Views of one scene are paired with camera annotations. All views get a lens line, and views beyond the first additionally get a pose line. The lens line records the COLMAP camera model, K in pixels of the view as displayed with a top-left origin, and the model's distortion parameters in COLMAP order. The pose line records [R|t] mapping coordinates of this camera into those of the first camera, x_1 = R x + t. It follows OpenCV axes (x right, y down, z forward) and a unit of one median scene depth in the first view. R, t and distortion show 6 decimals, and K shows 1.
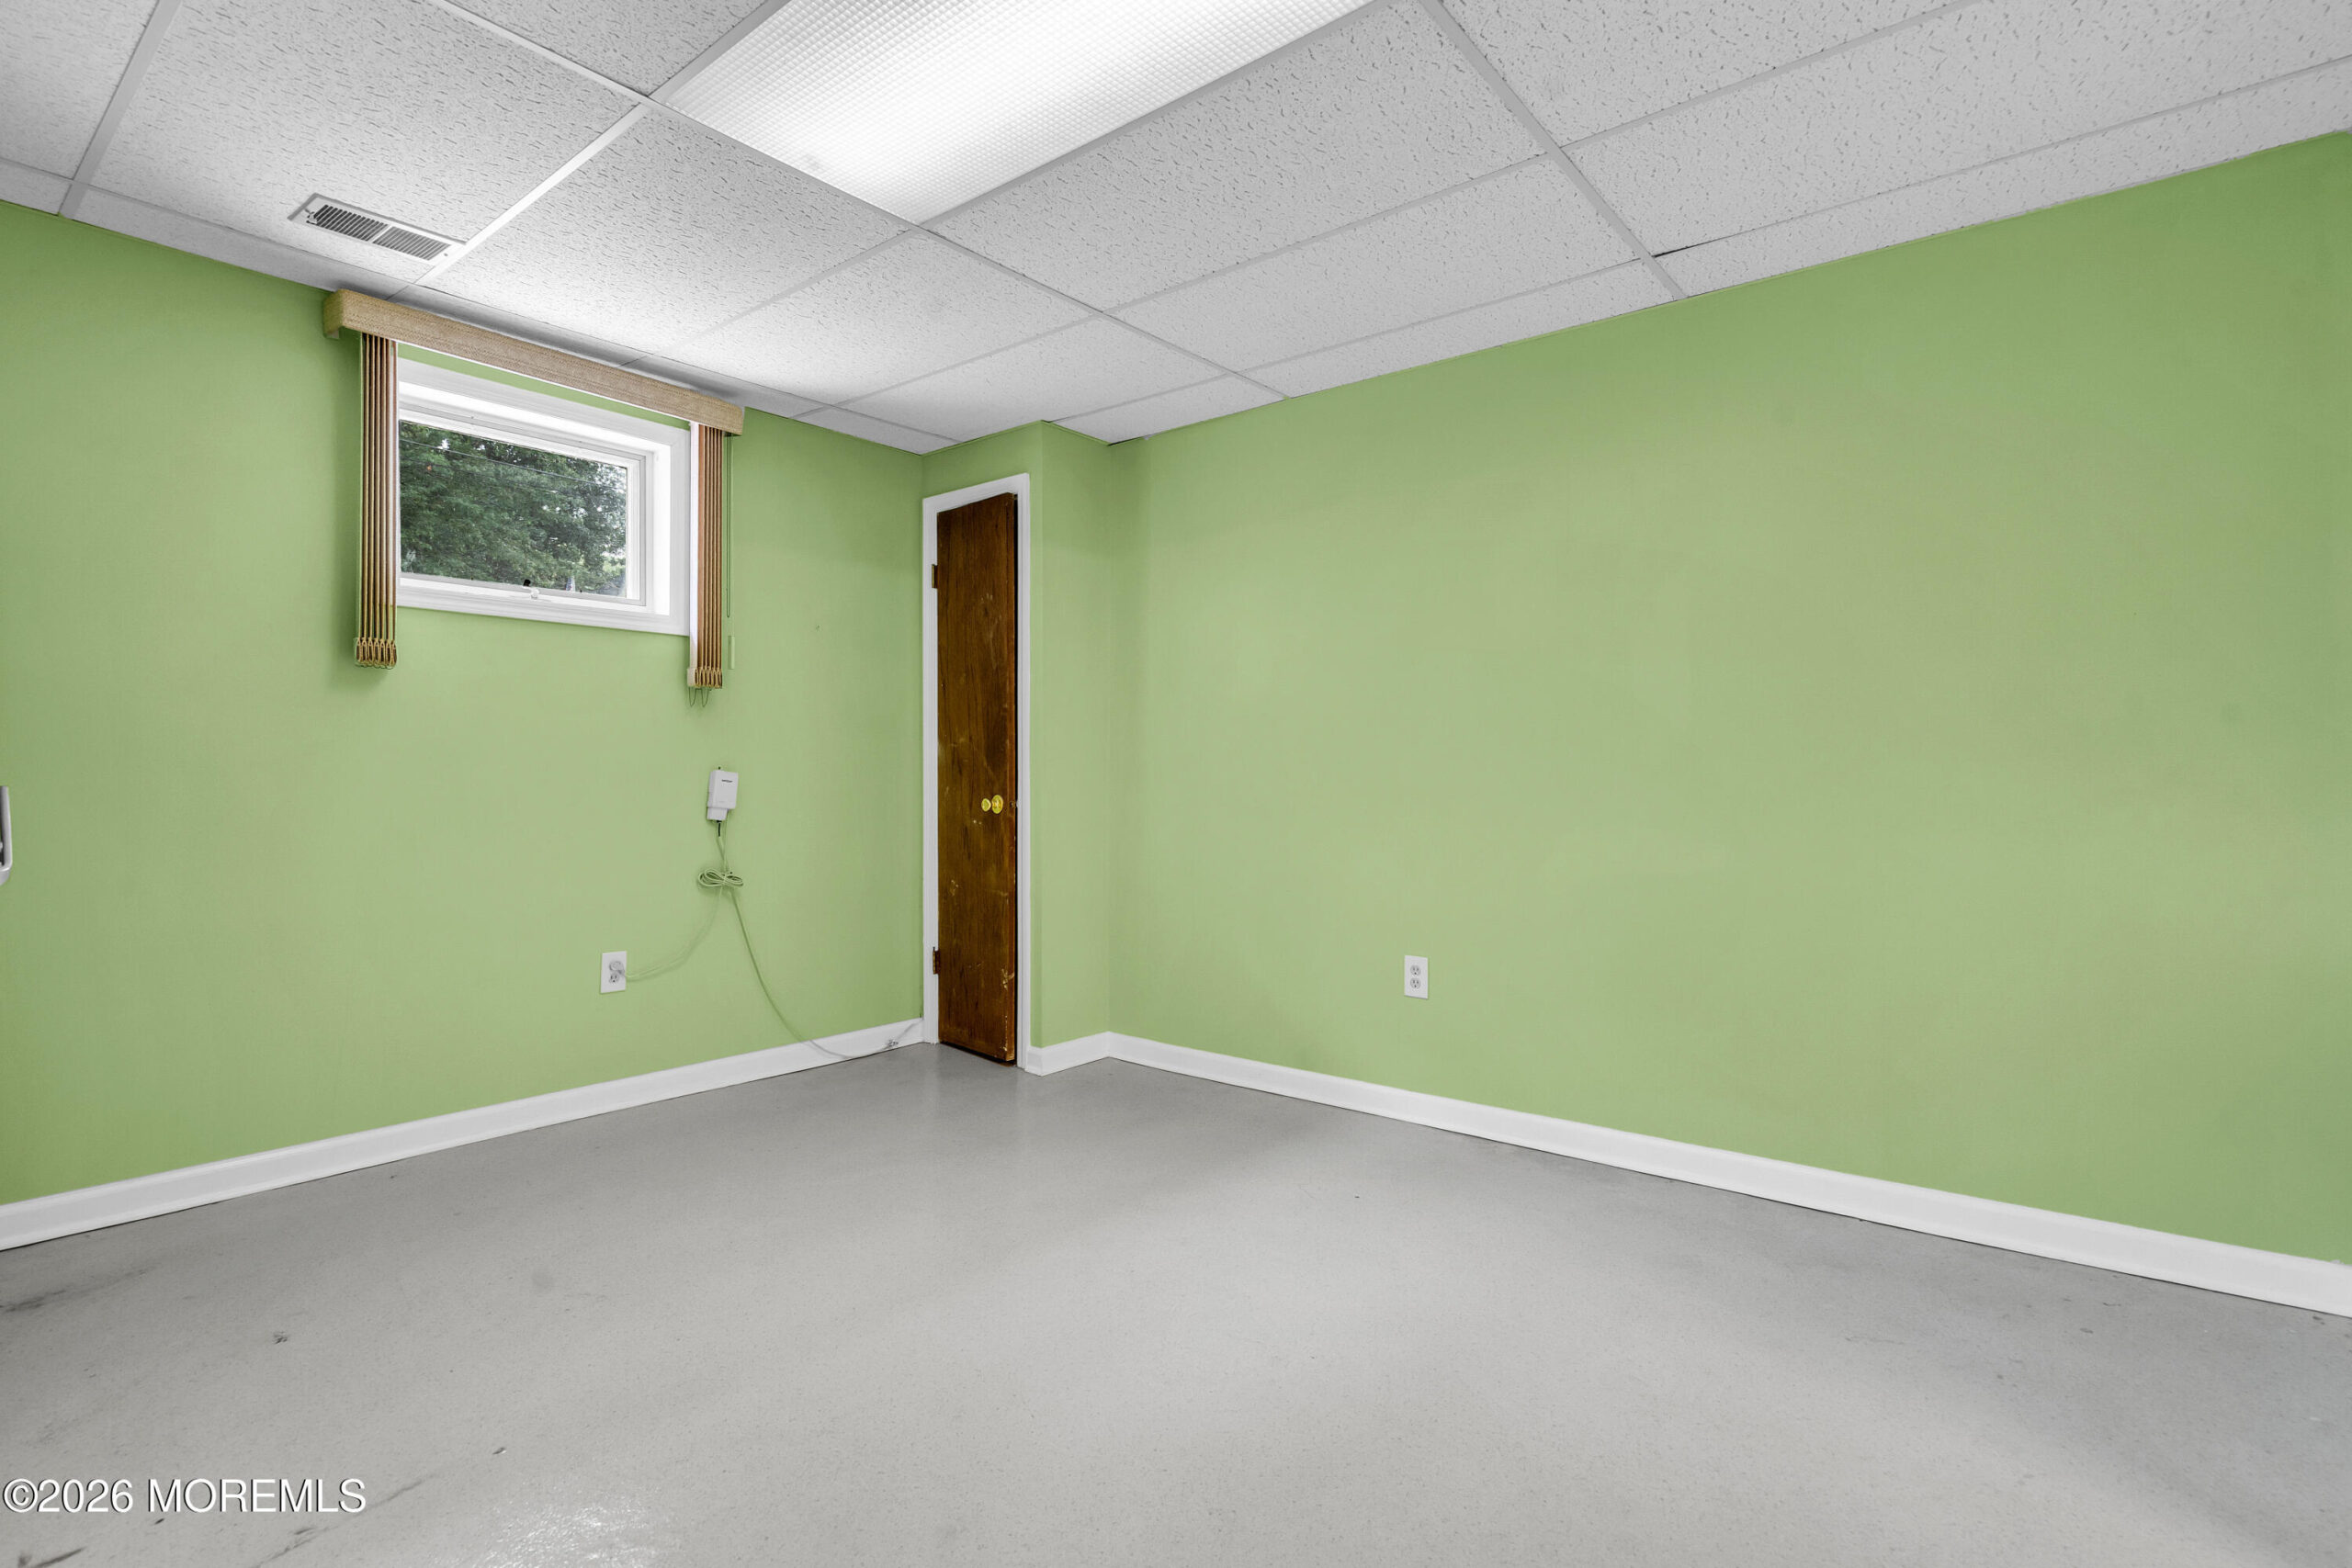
lens RADIAL K [[1092.6, 0, 1162.3], [0, 1092.6, 776.5], [0, 0, 1]] dist [0.001323, 0.000521]
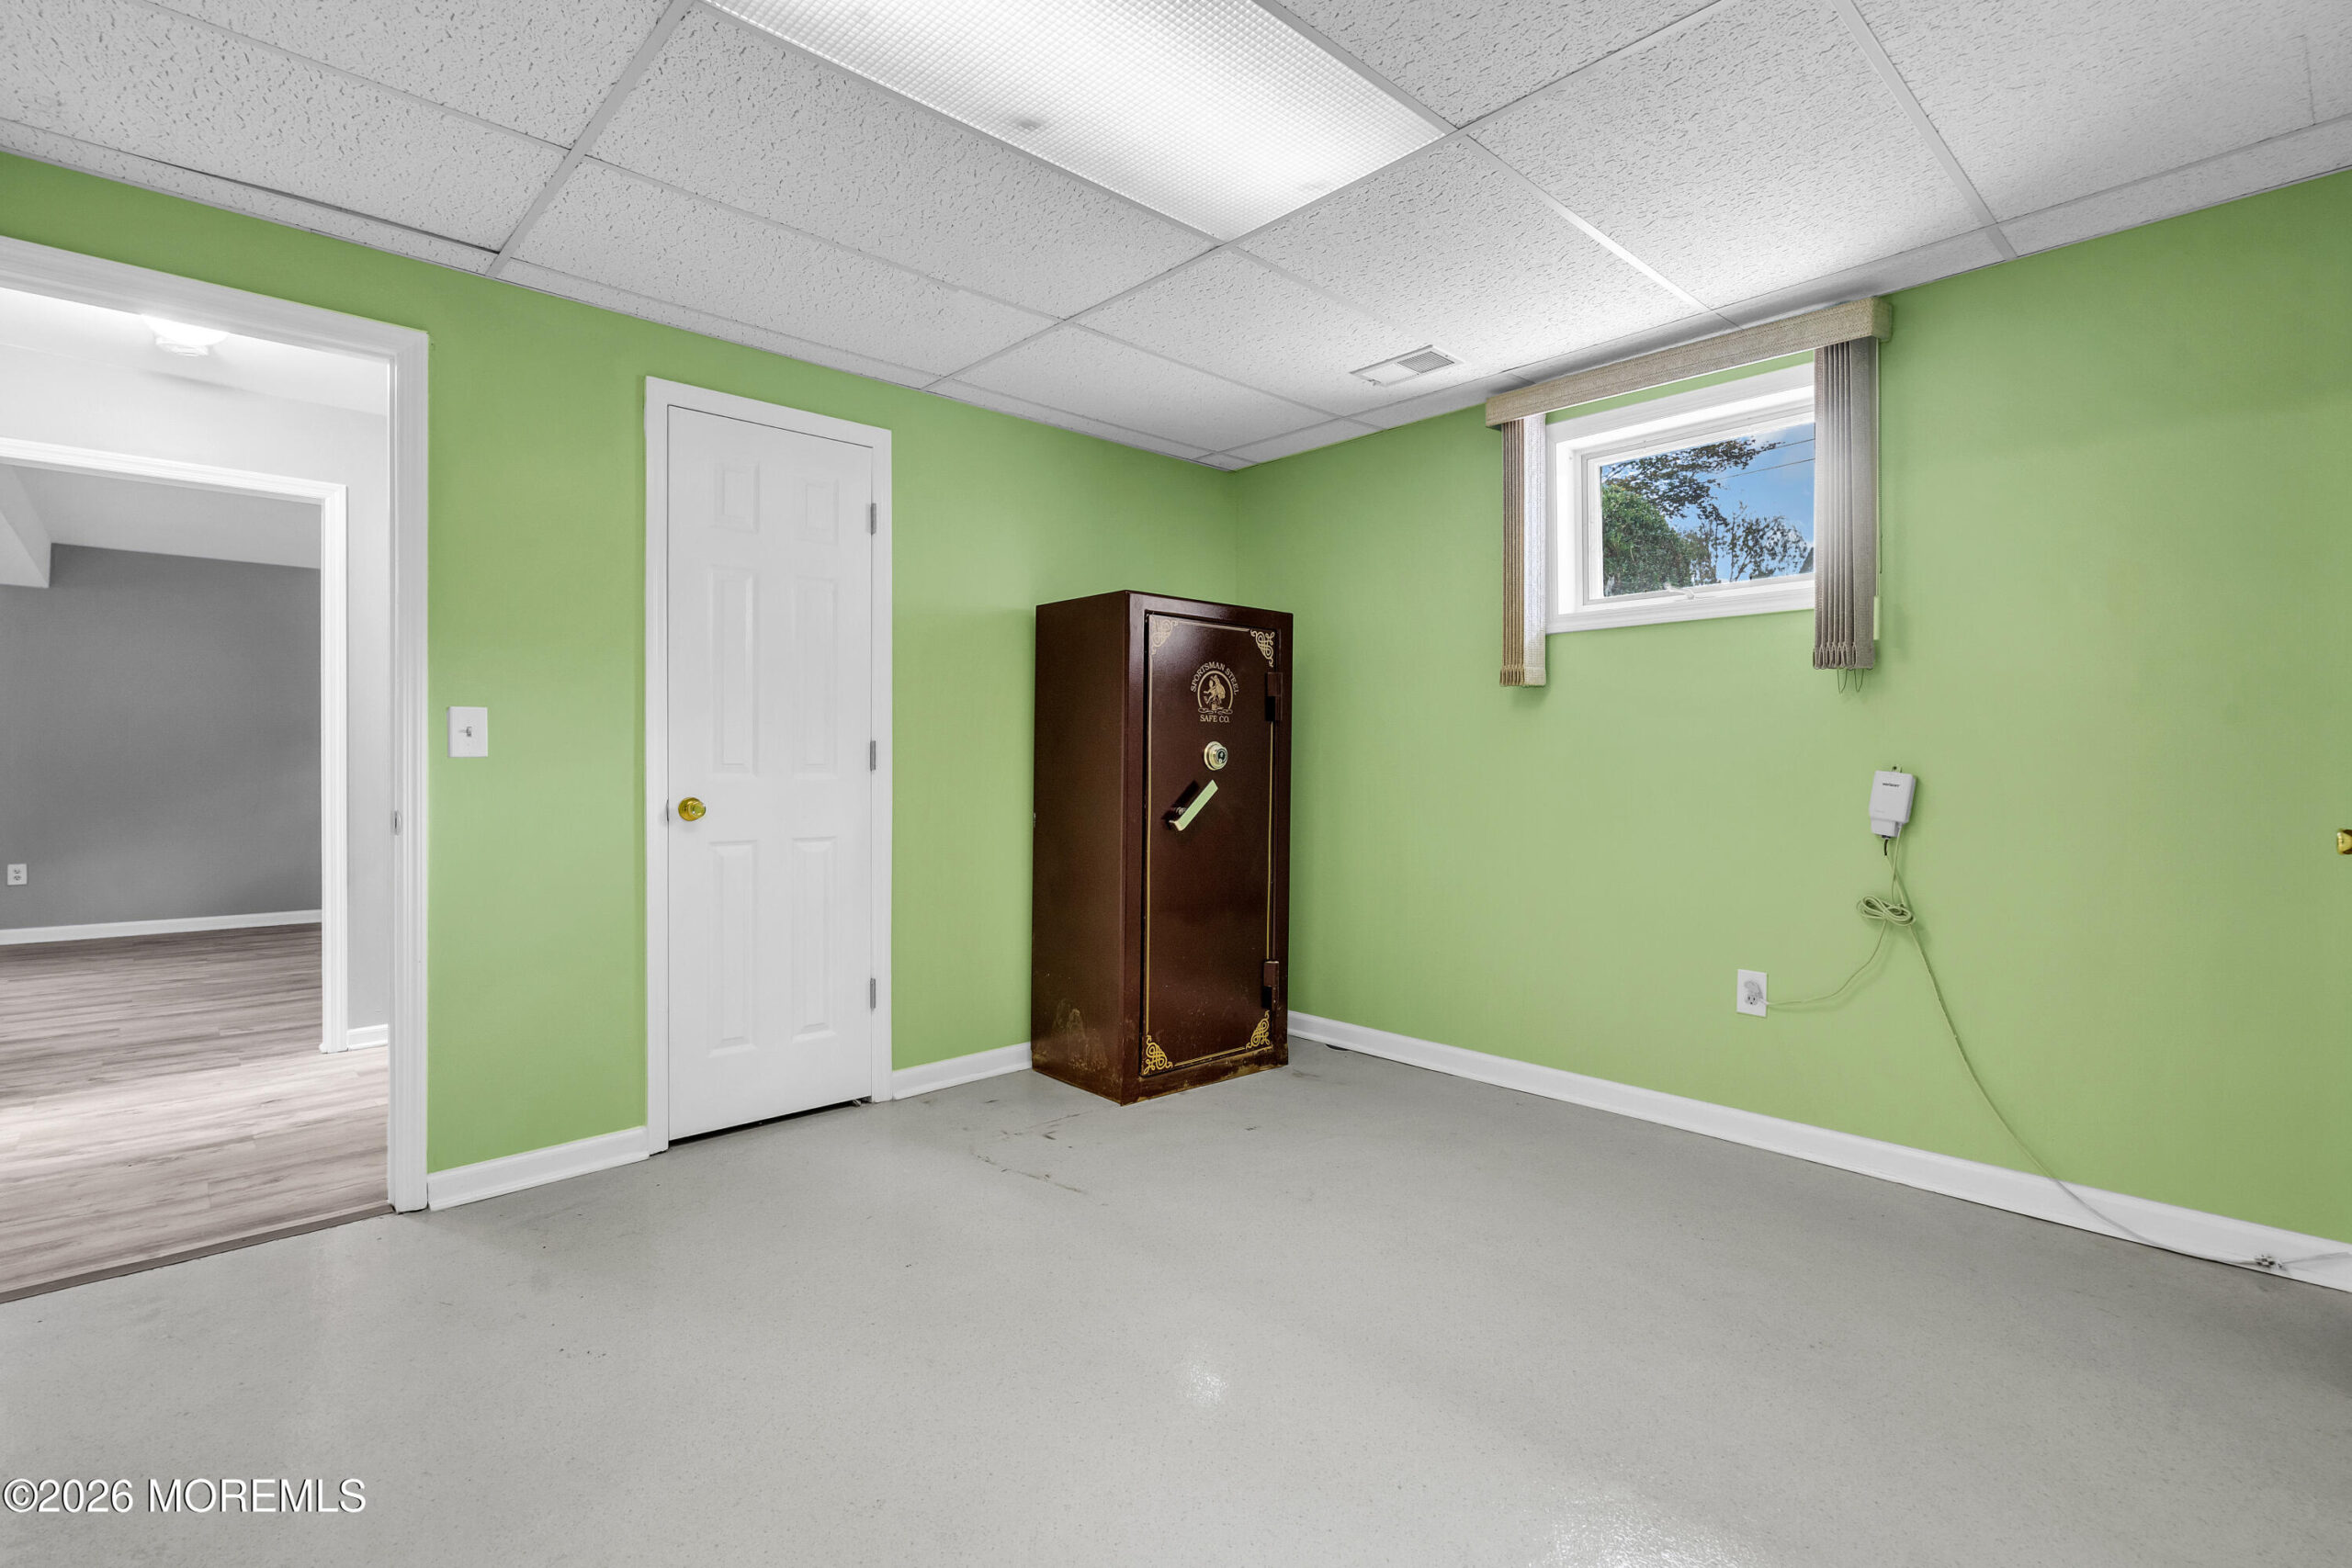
lens RADIAL K [[1092.6, 0, 1162.3], [0, 1092.6, 776.5], [0, 0, 1]] dist [0.001323, 0.000521]
pose [[-0.130851, 0.007738, -0.991372, 0.467134], [-0.002286, 0.999965, 0.008106, -0.007533], [0.991399, 0.003327, -0.130828, 0.637730]]
